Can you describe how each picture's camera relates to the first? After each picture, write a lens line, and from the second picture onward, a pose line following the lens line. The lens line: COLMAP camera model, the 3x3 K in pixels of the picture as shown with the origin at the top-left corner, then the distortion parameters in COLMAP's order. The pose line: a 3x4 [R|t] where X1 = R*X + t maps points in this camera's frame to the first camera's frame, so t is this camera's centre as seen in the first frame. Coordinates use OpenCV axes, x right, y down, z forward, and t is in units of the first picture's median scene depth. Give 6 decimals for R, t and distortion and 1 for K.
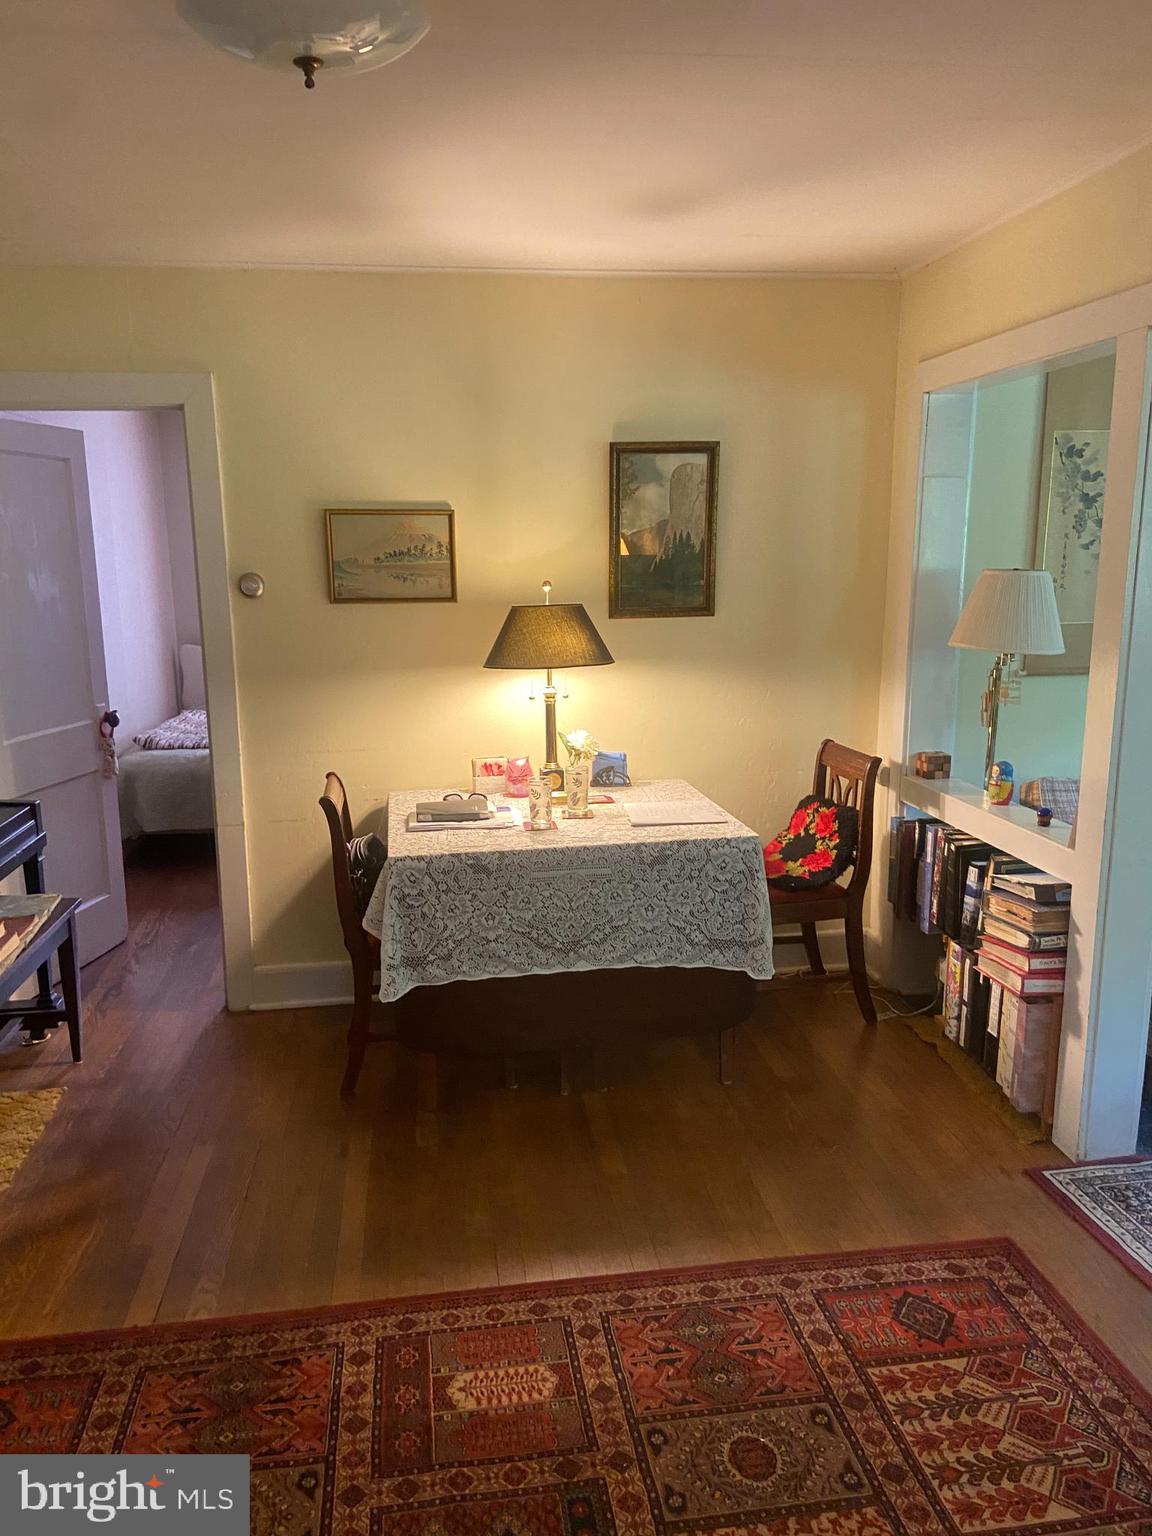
lens RADIAL K [[1155.9, 0, 579.2], [0, 1155.9, 768.1], [0, 0, 1]] dist [0.102643, -0.122544]
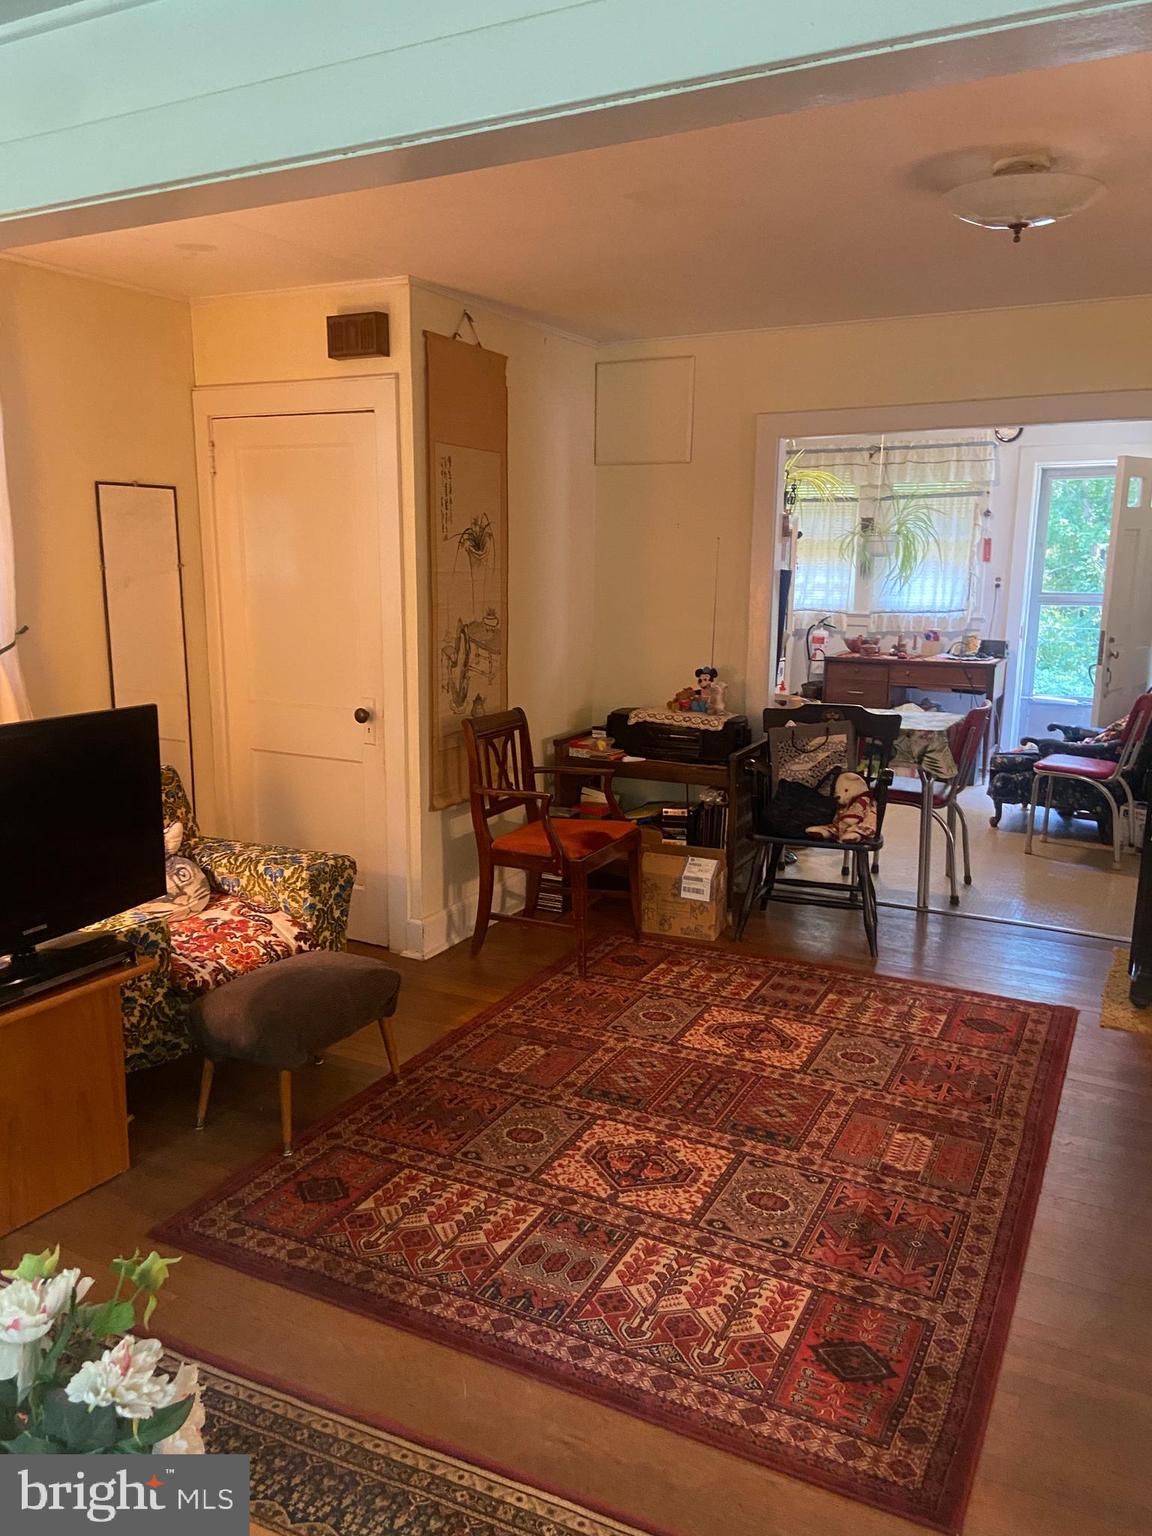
lens RADIAL K [[1155.9, 0, 555.8], [0, 1155.9, 770.9], [0, 0, 1]] dist [0.102643, -0.122544]
pose [[-0.591167, 0.157111, -0.791099, 0.805969], [-0.148769, 0.942774, 0.298404, -0.162905], [0.792710, 0.294097, -0.533964, 0.861112]]
